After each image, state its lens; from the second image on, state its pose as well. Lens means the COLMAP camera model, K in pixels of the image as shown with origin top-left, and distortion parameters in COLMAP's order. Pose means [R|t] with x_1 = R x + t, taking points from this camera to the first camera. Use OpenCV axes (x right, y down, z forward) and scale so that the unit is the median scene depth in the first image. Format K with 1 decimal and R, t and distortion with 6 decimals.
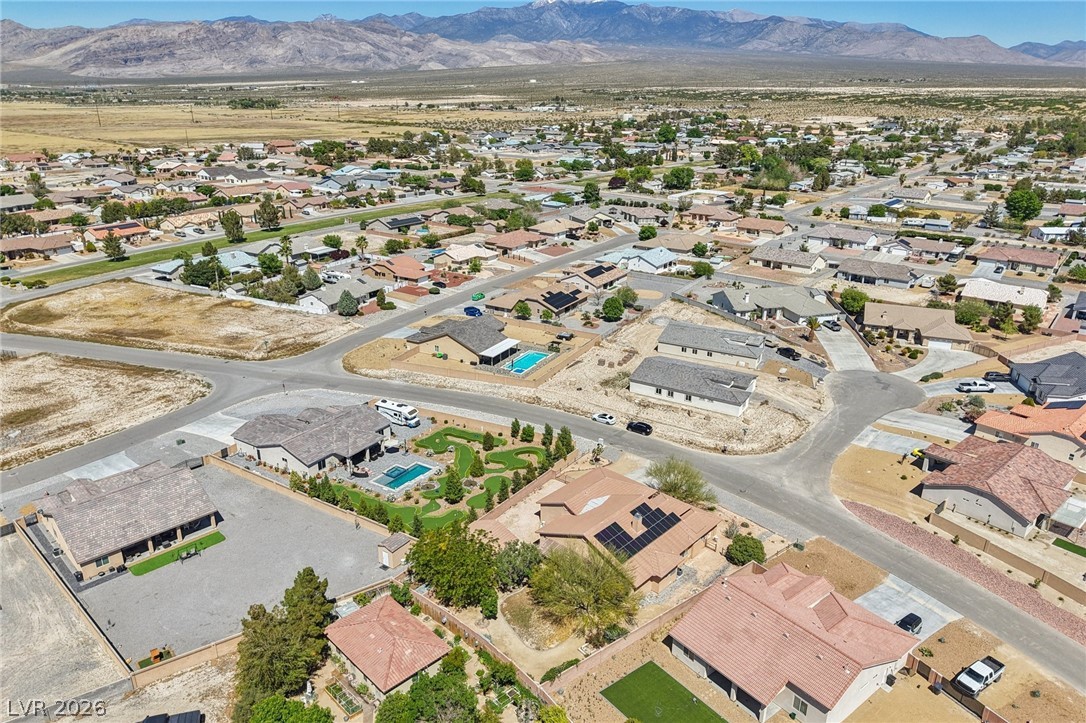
lens RADIAL K [[734.0, 0, 539.9], [0, 734.0, 361.6], [0, 0, 1]] dist [0.018297, -0.020775]
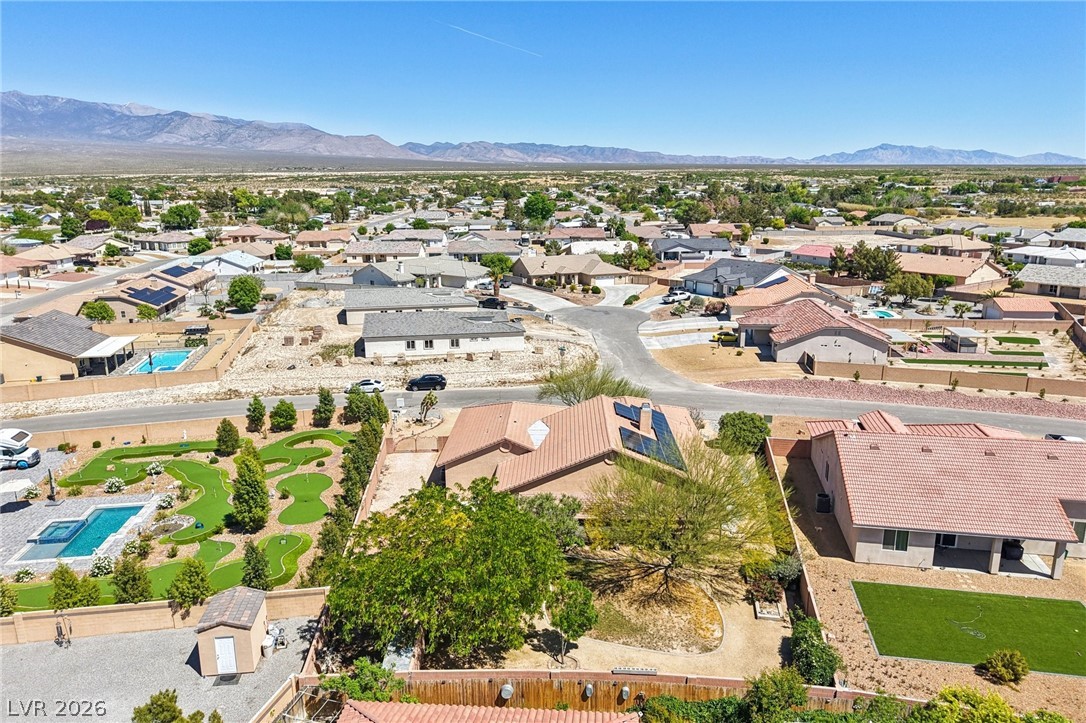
lens RADIAL K [[734.0, 0, 545.1], [0, 734.0, 361.1], [0, 0, 1]] dist [0.018297, -0.020775]
pose [[0.748795, -0.163612, 0.642291, -0.065929], [0.237997, 0.970797, -0.030168, 0.035503], [-0.618598, 0.175453, 0.765867, 0.121476]]
